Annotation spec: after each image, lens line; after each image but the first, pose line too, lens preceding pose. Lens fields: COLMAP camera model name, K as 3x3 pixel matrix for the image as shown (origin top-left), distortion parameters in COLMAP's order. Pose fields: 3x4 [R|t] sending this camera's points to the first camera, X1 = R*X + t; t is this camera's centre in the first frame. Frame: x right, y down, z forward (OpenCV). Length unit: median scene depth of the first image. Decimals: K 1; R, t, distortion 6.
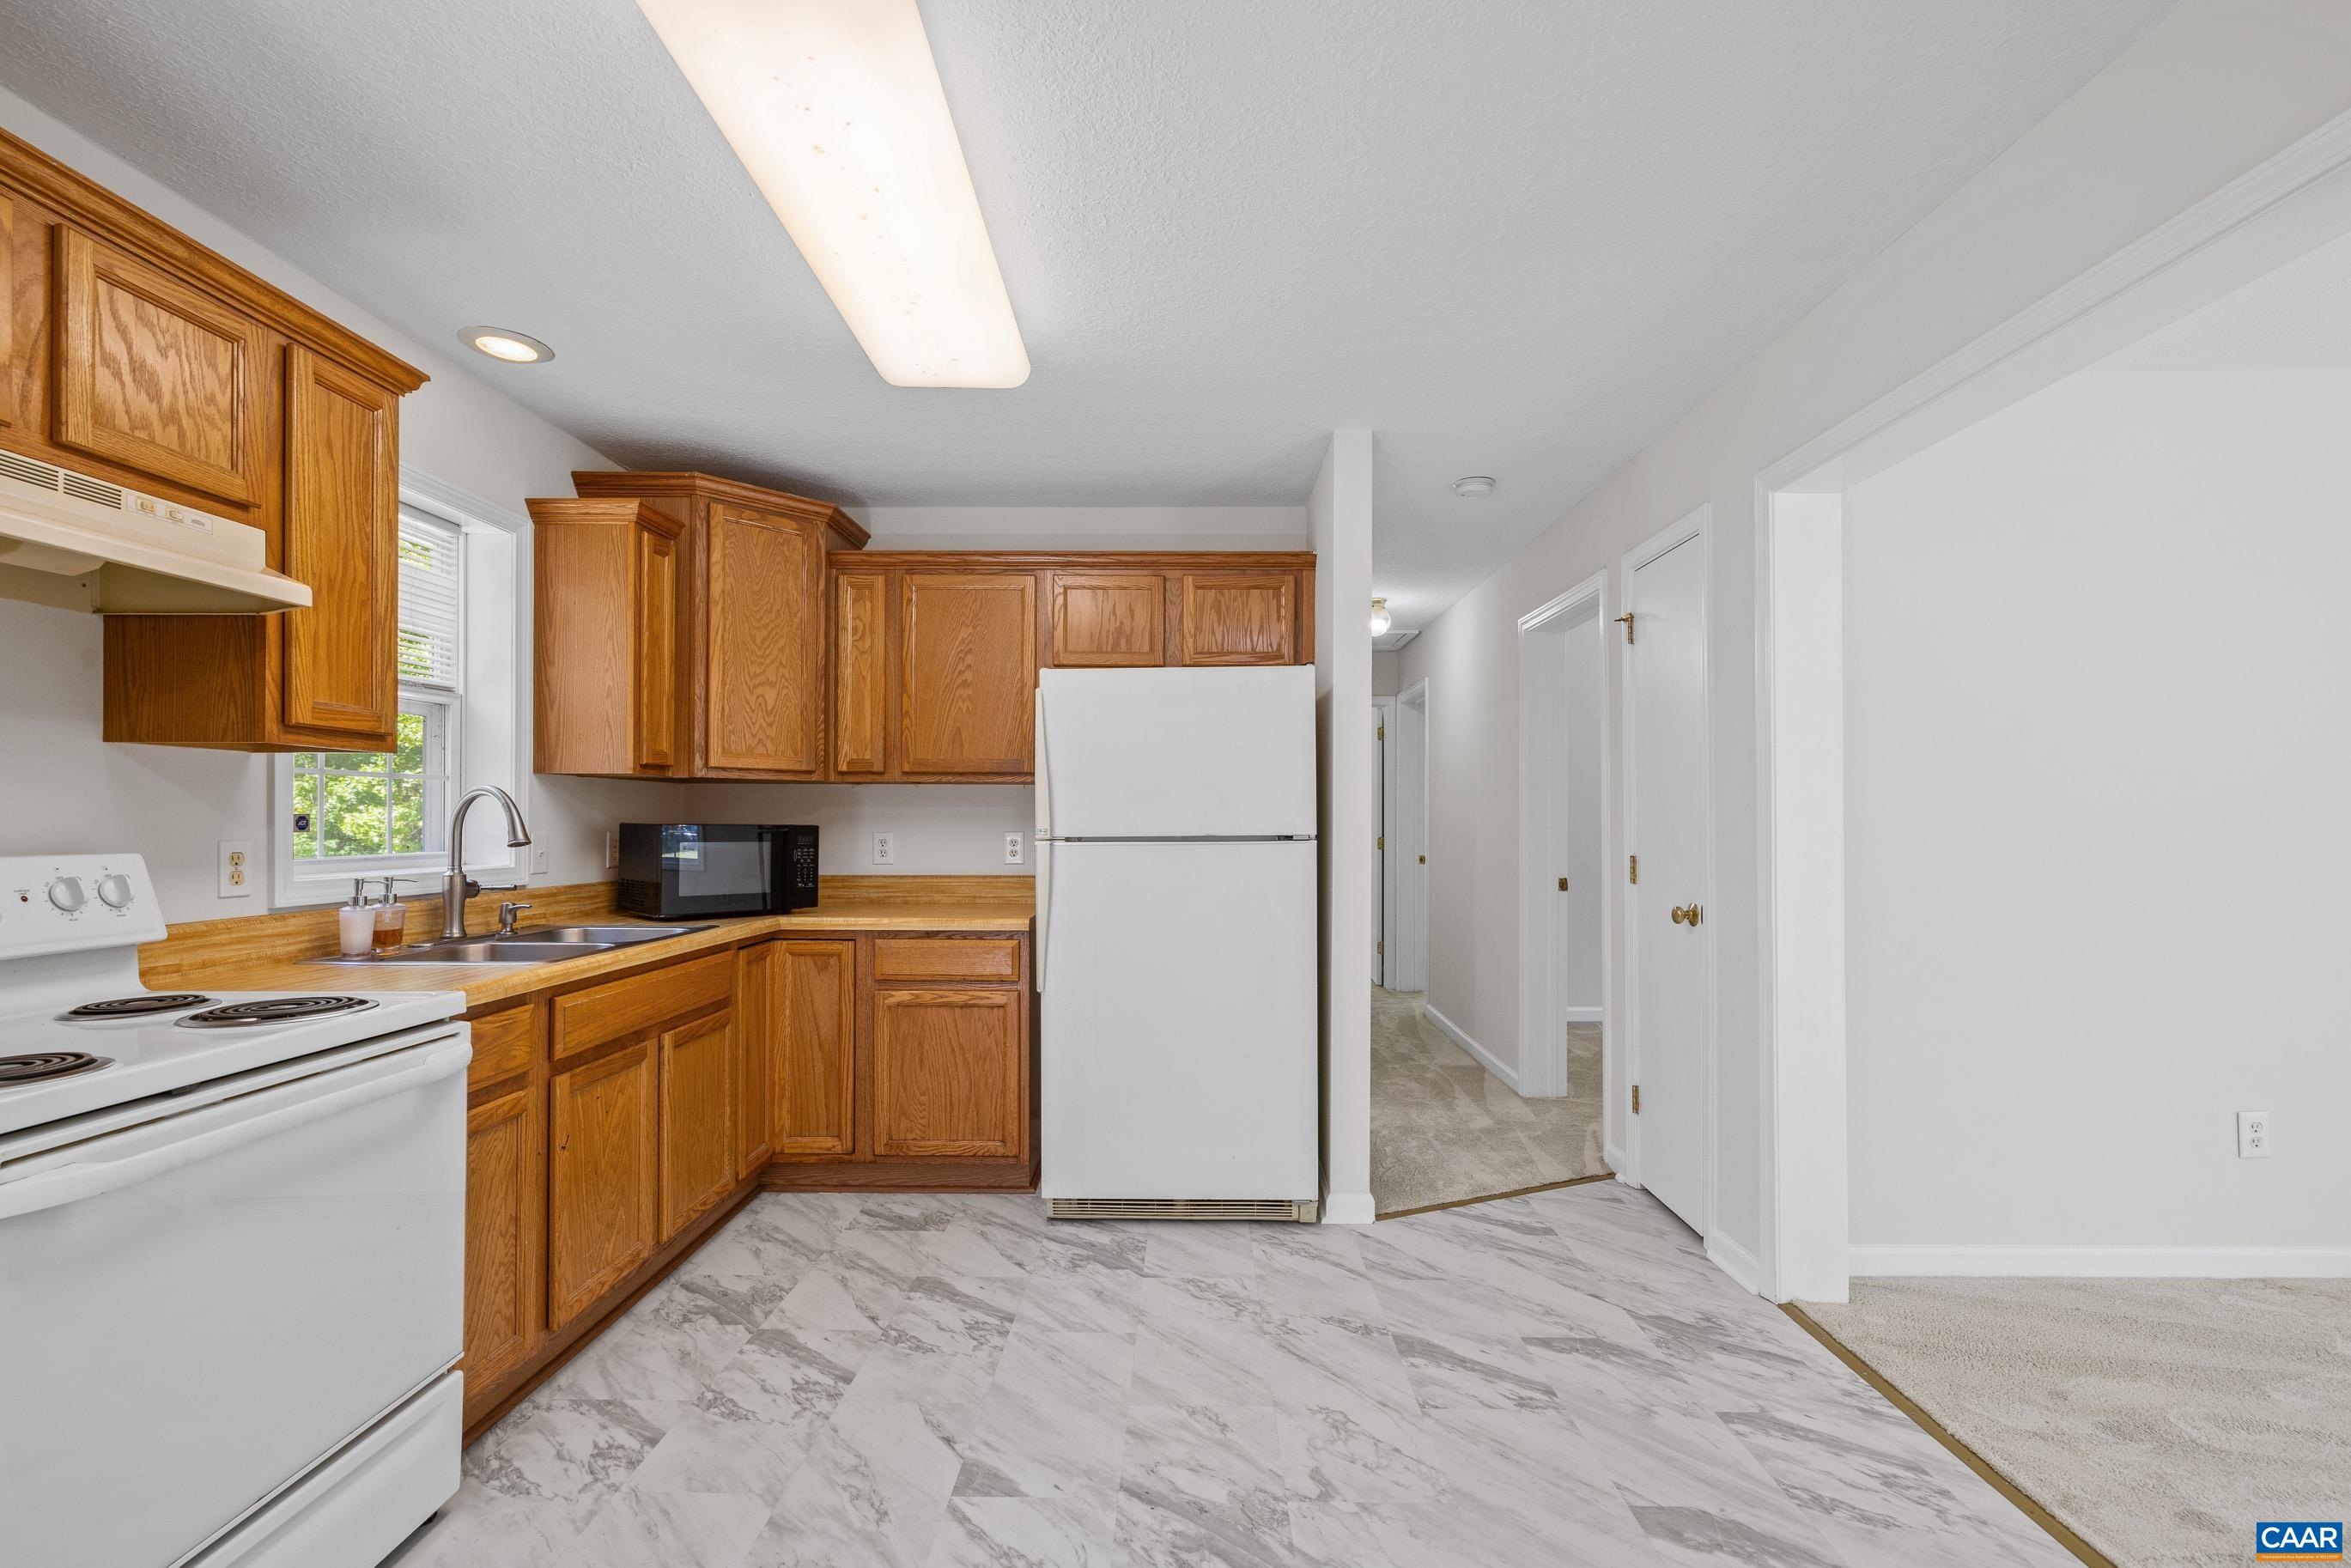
lens RADIAL K [[1014.8, 0, 1175.5], [0, 1014.8, 784.0], [0, 0, 1]] dist [-0.001146, -0.000186]
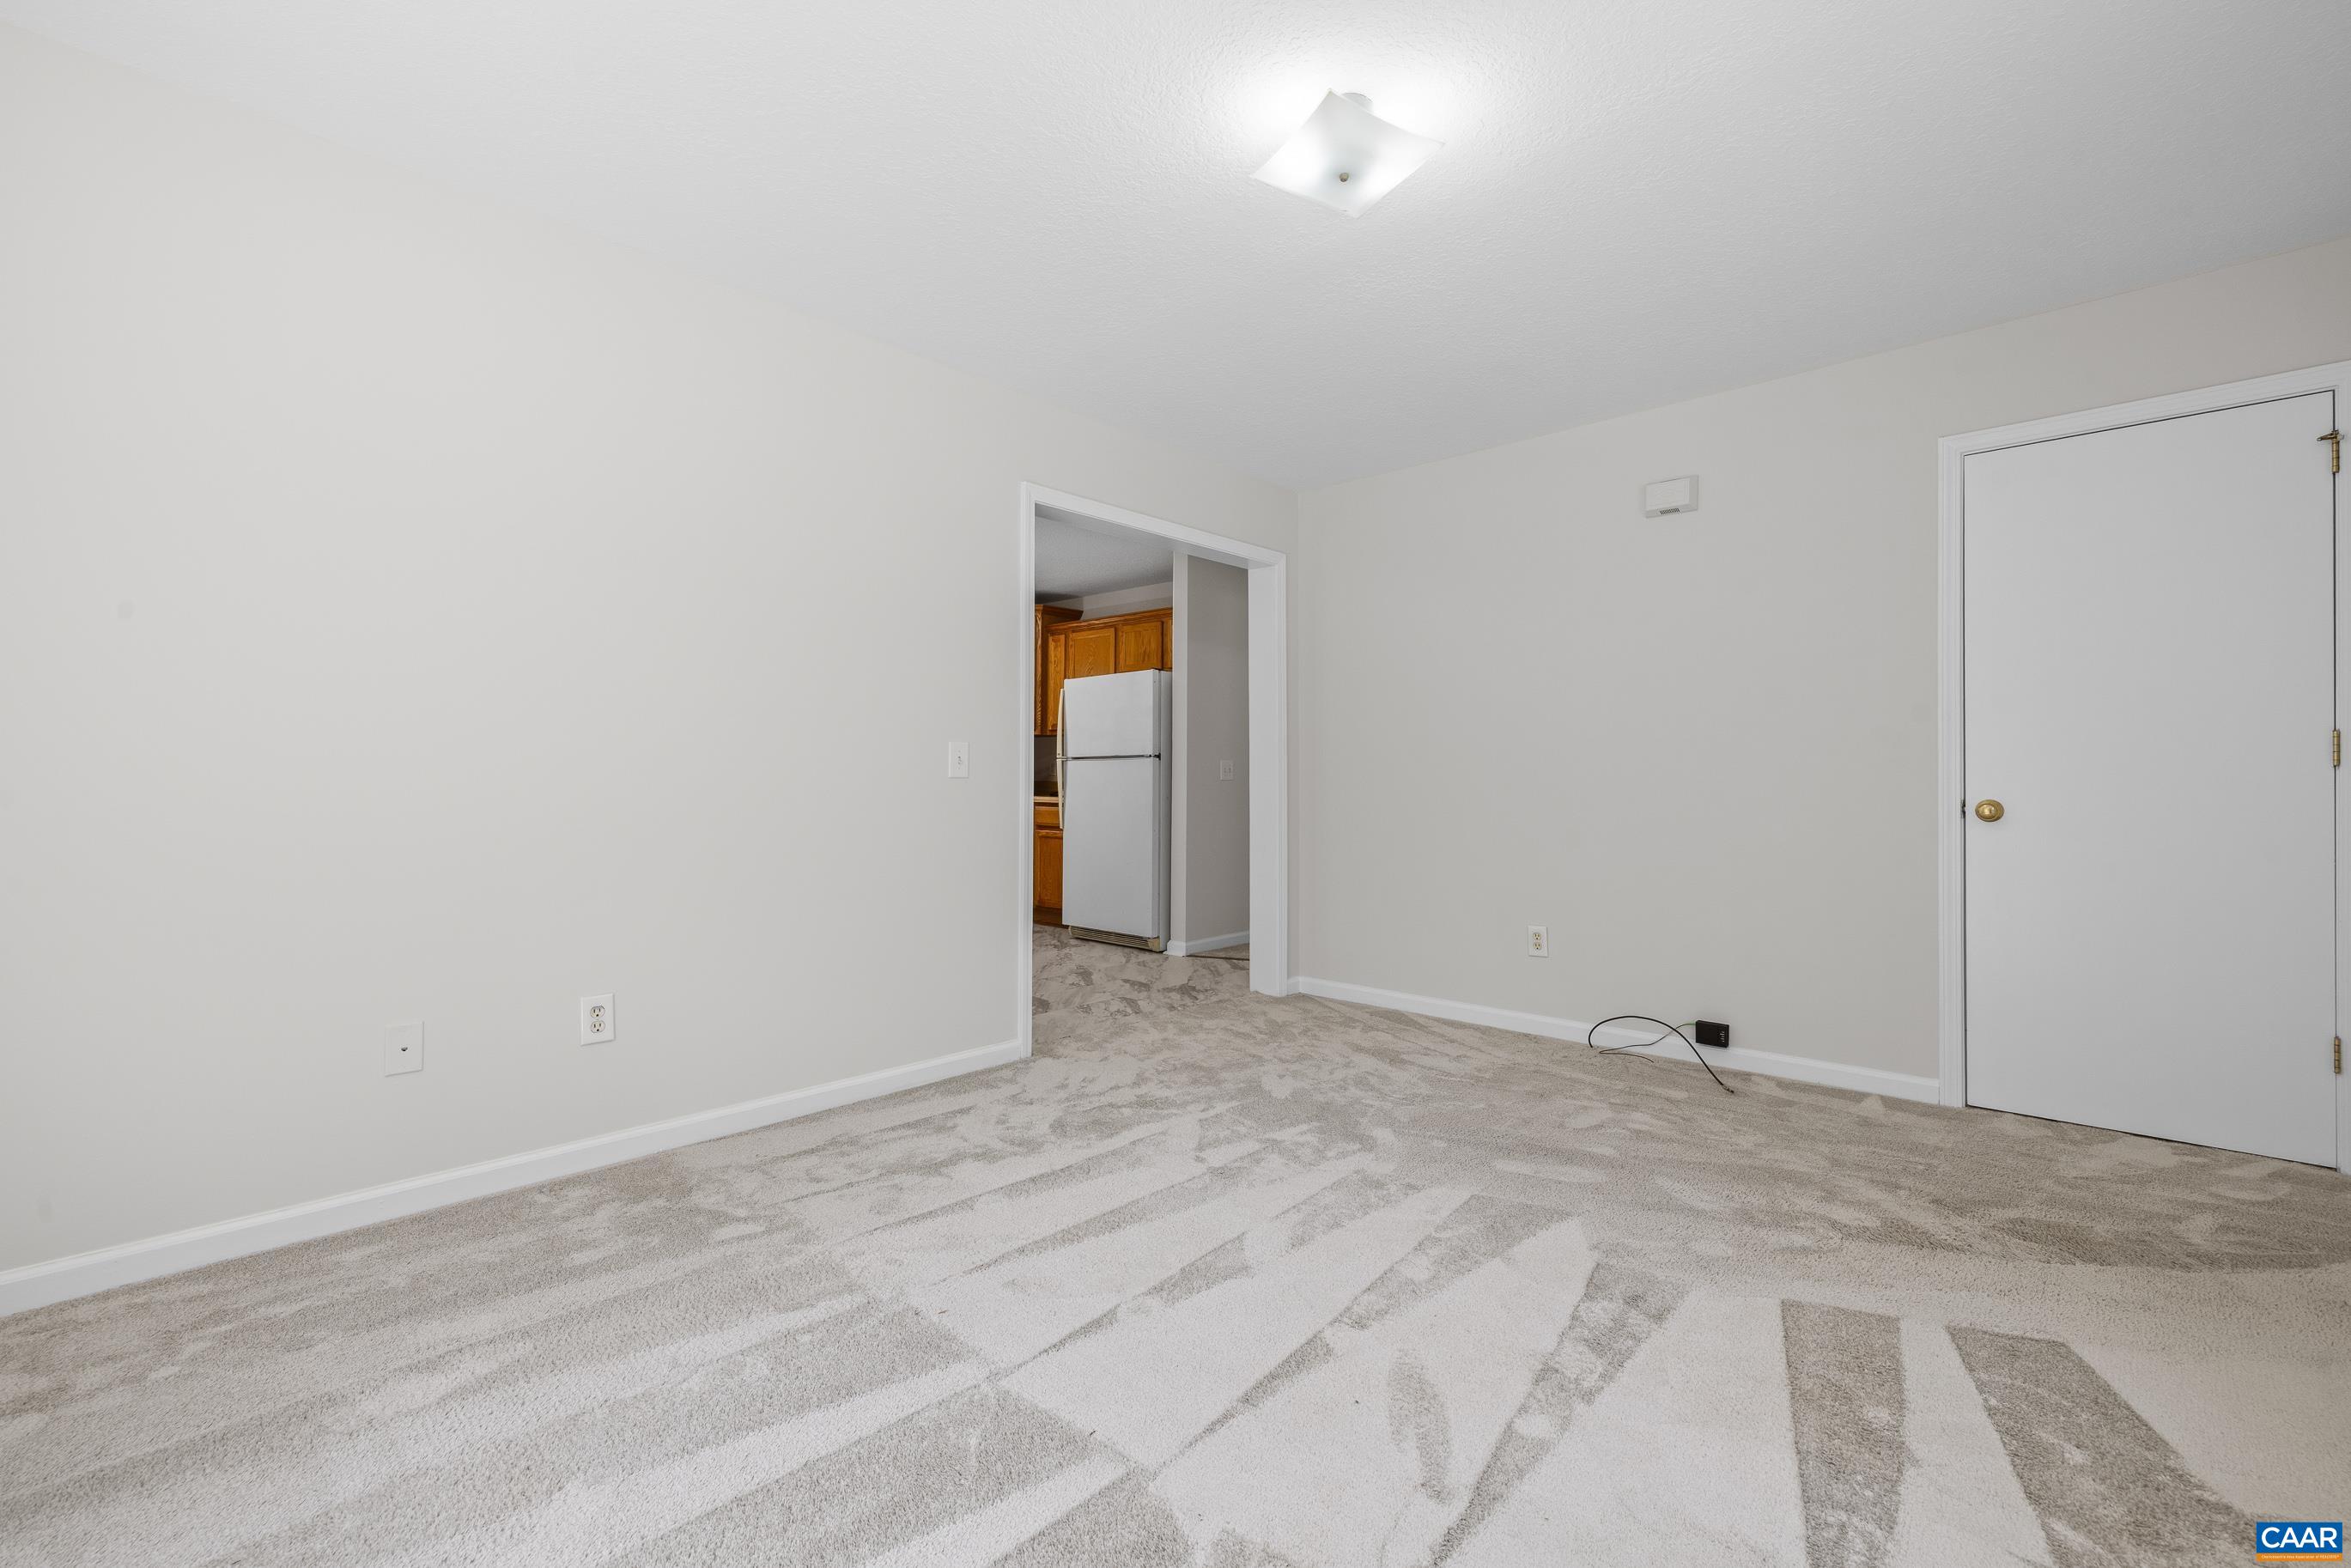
lens RADIAL K [[1014.8, 0, 1175.5], [0, 1014.8, 784.0], [0, 0, 1]] dist [-0.001146, -0.000186]
pose [[0.735522, 0.006424, -0.677470, 1.471713], [0.007364, 0.999820, 0.017476, 0.070775], [0.677461, -0.017843, 0.735343, -0.413282]]
